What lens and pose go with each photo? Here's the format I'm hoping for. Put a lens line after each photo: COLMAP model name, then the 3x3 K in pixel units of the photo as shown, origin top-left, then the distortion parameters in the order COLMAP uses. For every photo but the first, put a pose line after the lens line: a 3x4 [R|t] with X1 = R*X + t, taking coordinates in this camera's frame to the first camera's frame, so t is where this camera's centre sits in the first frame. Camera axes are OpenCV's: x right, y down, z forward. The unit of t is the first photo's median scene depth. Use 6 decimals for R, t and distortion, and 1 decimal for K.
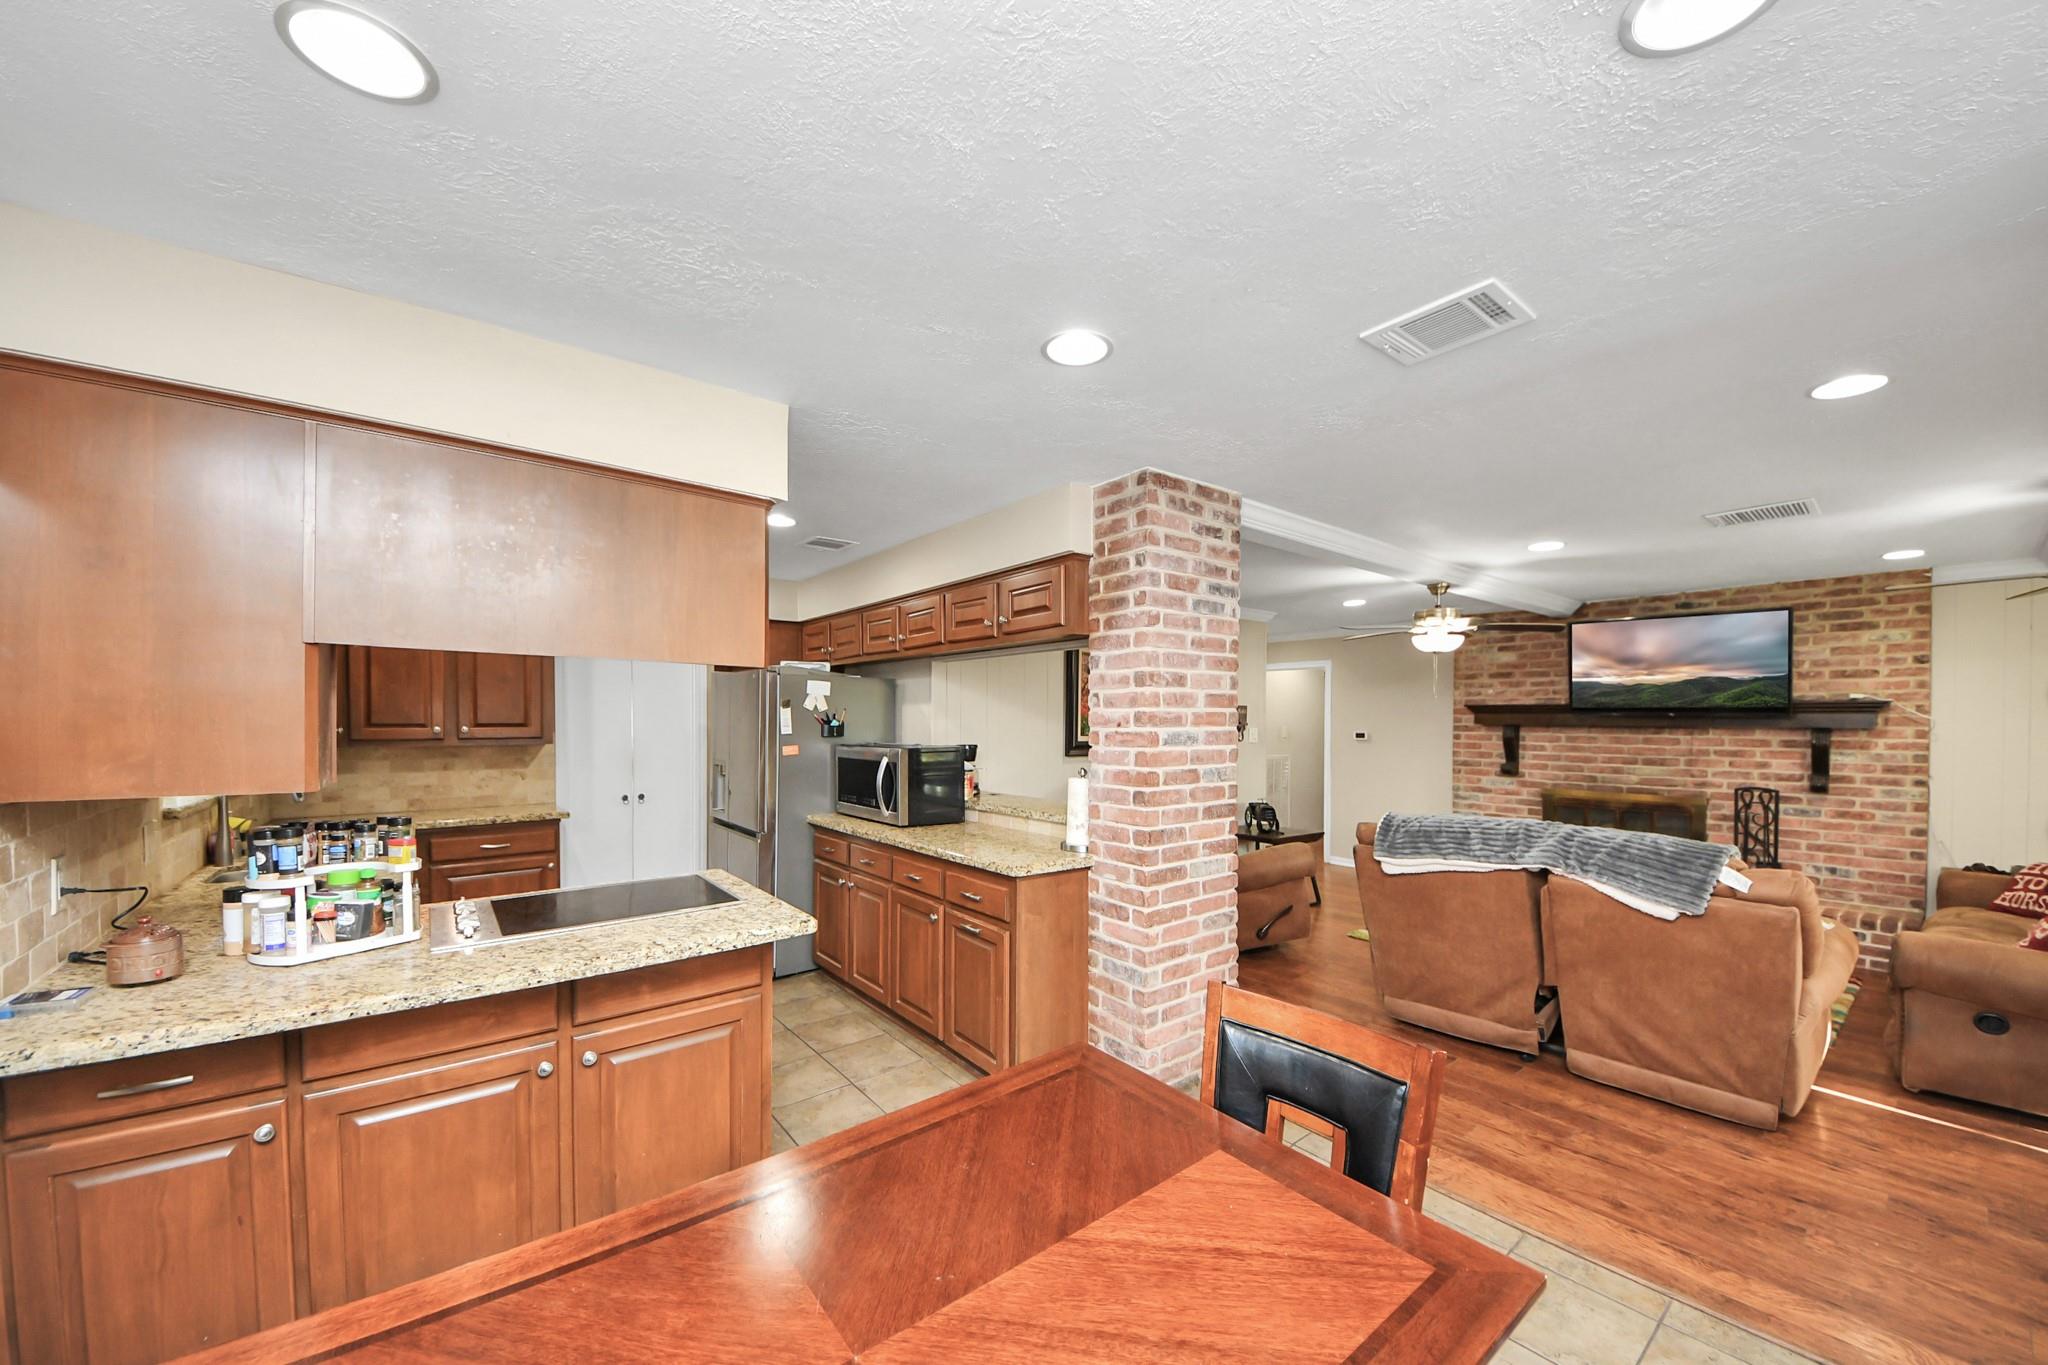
lens RADIAL K [[755.2, 0, 1026.9], [0, 755.2, 723.5], [0, 0, 1]] dist [0.000610, -0.011507]
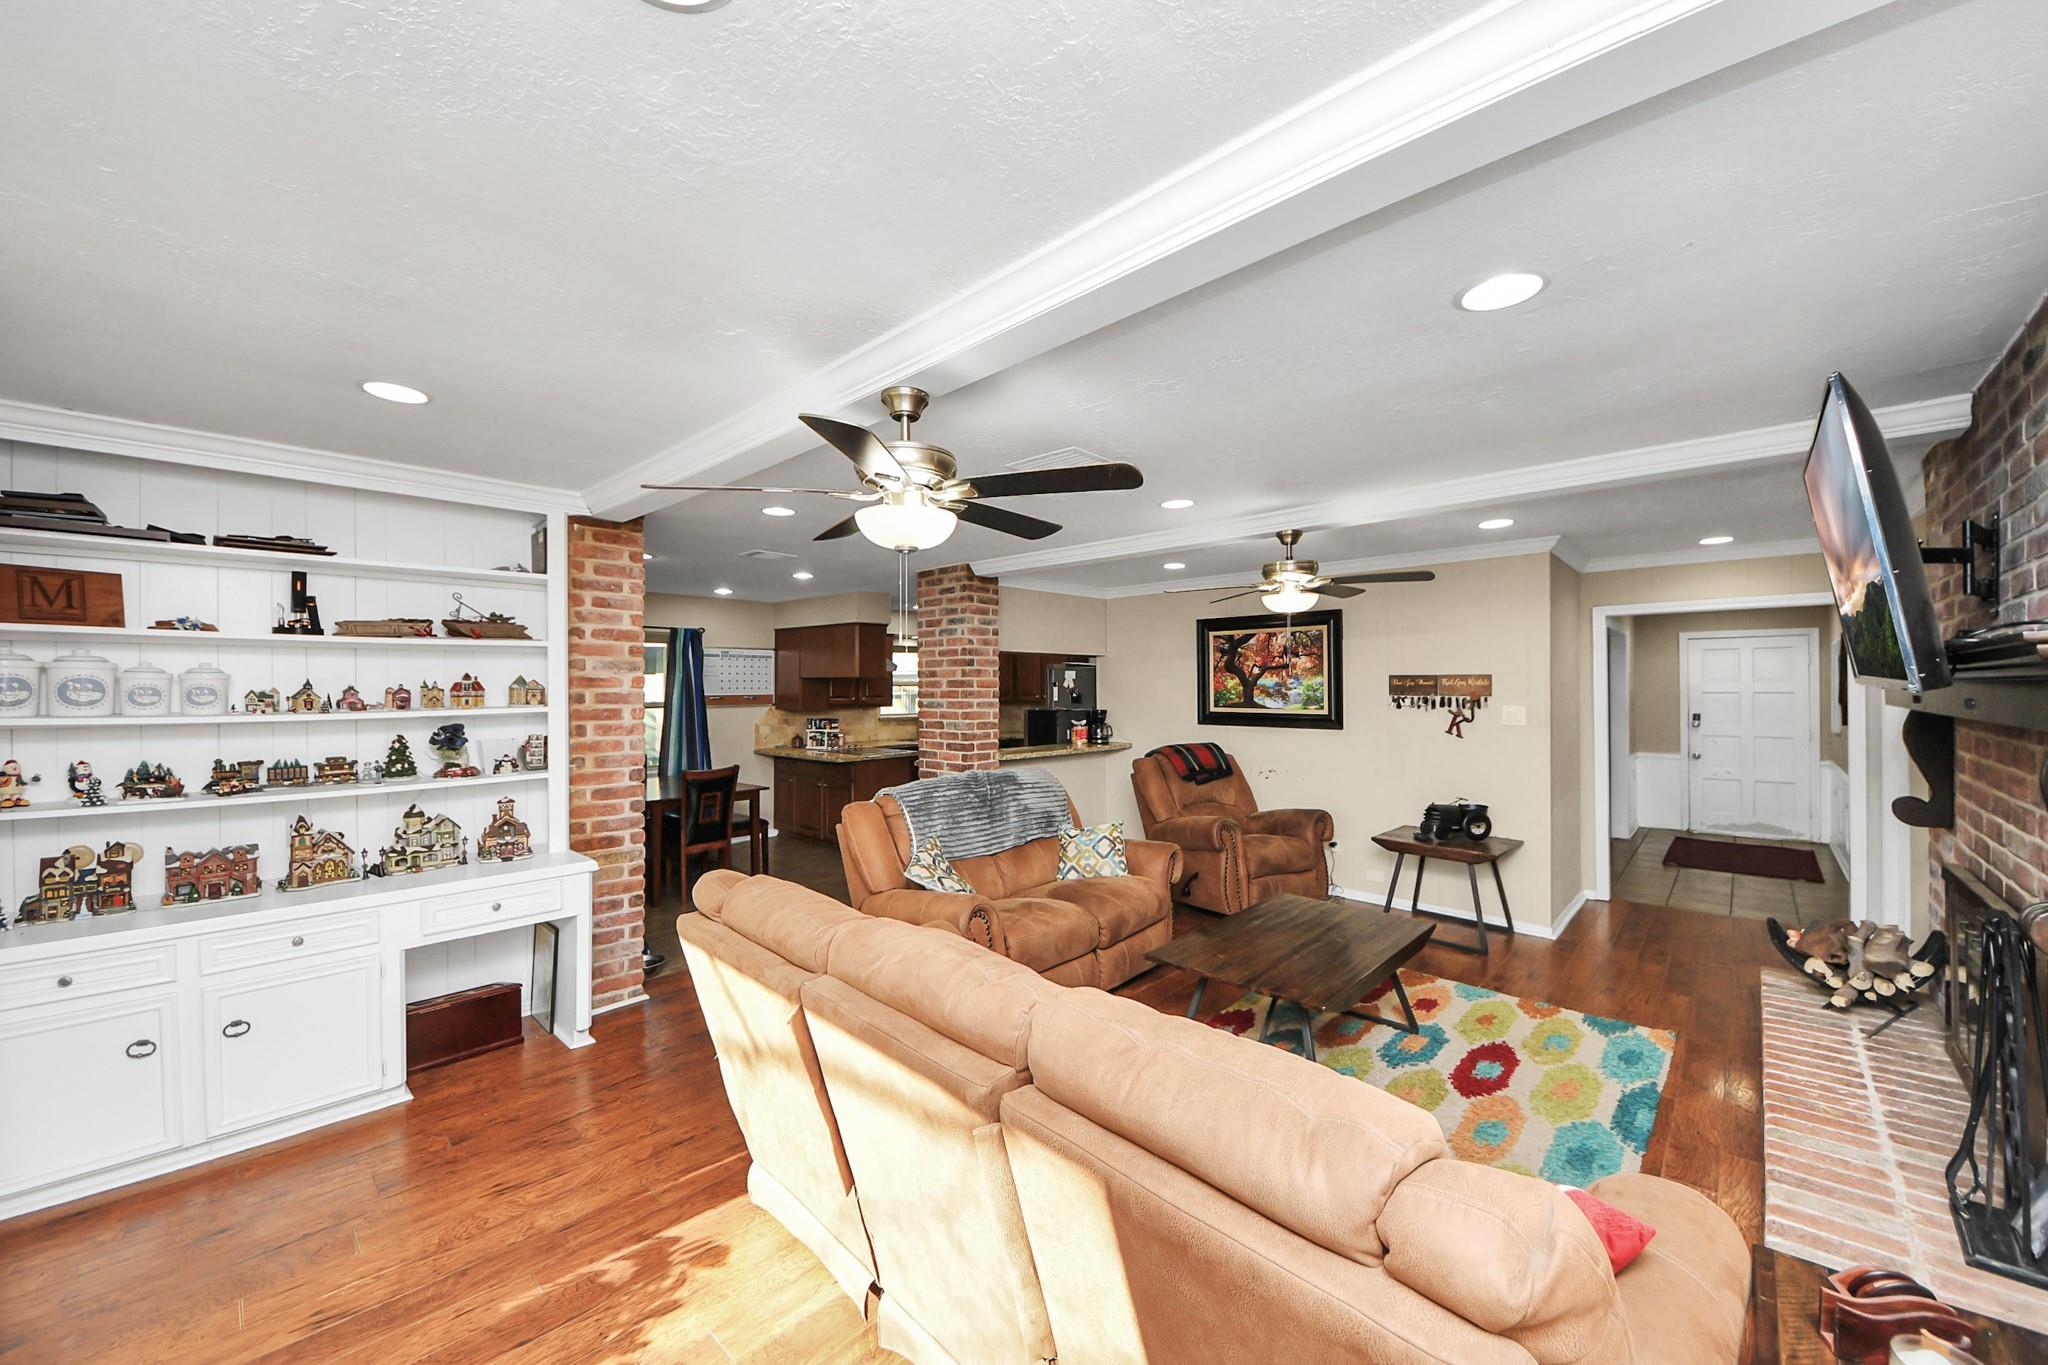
lens RADIAL K [[758.0, 0, 1027.9], [0, 758.0, 674.3], [0, 0, 1]] dist [0.031261, -0.017364]
pose [[0.158085, -0.020269, -0.987217, 1.267815], [0.000476, 0.999791, -0.020451, -0.010336], [0.987425, 0.002763, 0.158062, 0.555061]]
